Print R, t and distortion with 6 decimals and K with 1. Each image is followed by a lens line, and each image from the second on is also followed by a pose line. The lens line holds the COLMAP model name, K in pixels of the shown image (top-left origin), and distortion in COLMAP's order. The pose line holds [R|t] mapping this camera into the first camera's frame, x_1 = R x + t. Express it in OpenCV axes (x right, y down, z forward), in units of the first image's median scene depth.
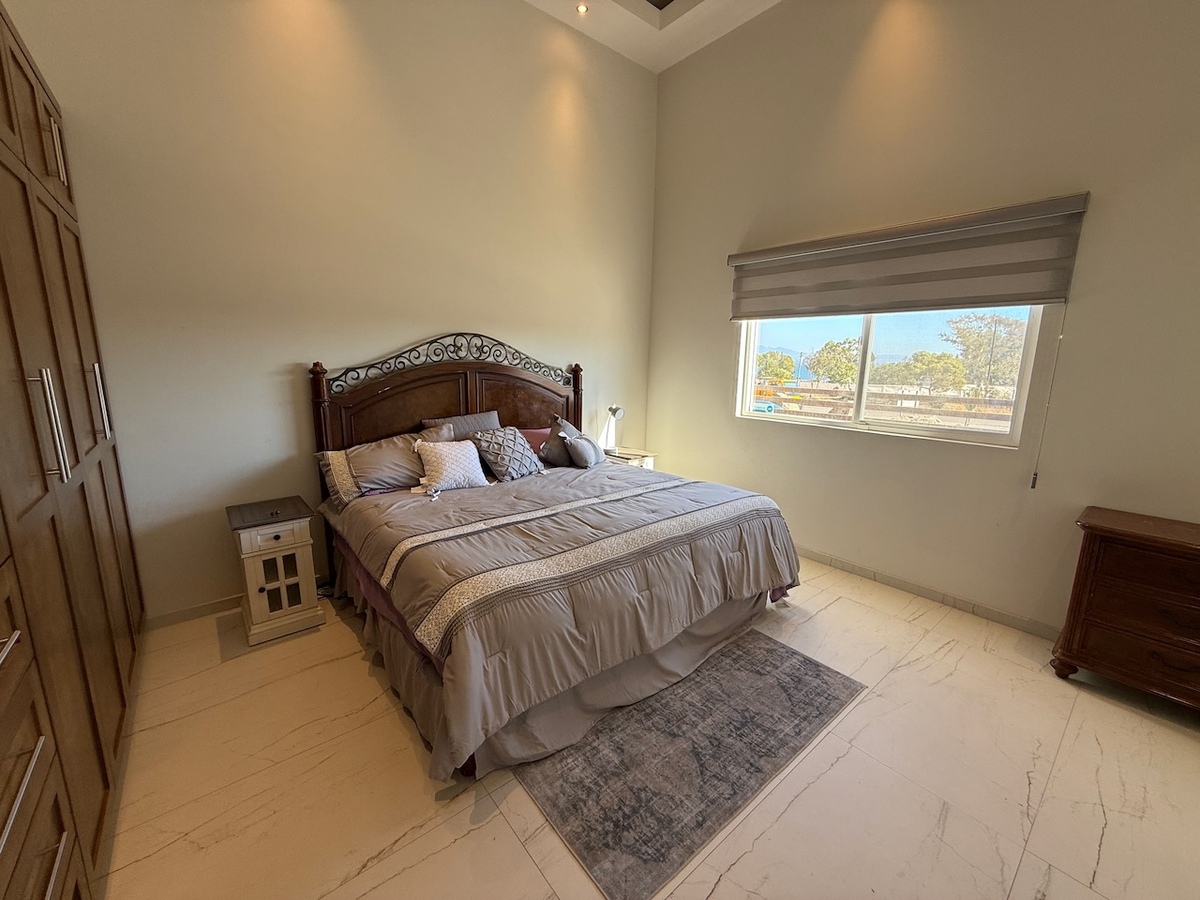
lens RADIAL K [[479.4, 0, 605.7], [0, 479.4, 448.6], [0, 0, 1]] dist [-0.000826, 0.000095]
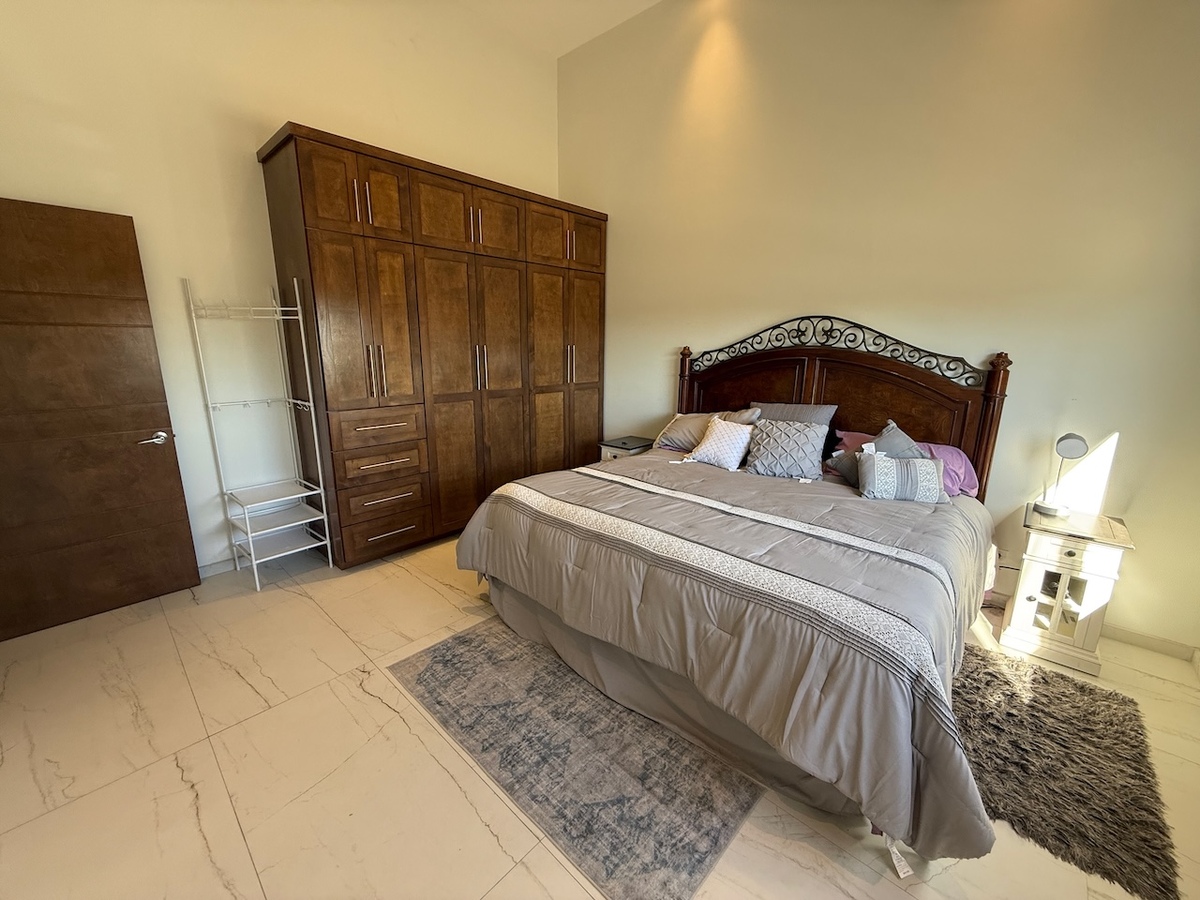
lens RADIAL K [[479.4, 0, 602.1], [0, 479.4, 447.0], [0, 0, 1]] dist [-0.000826, 0.000095]
pose [[0.131325, 0.205677, -0.969768, 0.714046], [-0.185804, 0.966011, 0.179719, -0.103525], [0.973771, 0.156585, 0.165077, 0.578123]]
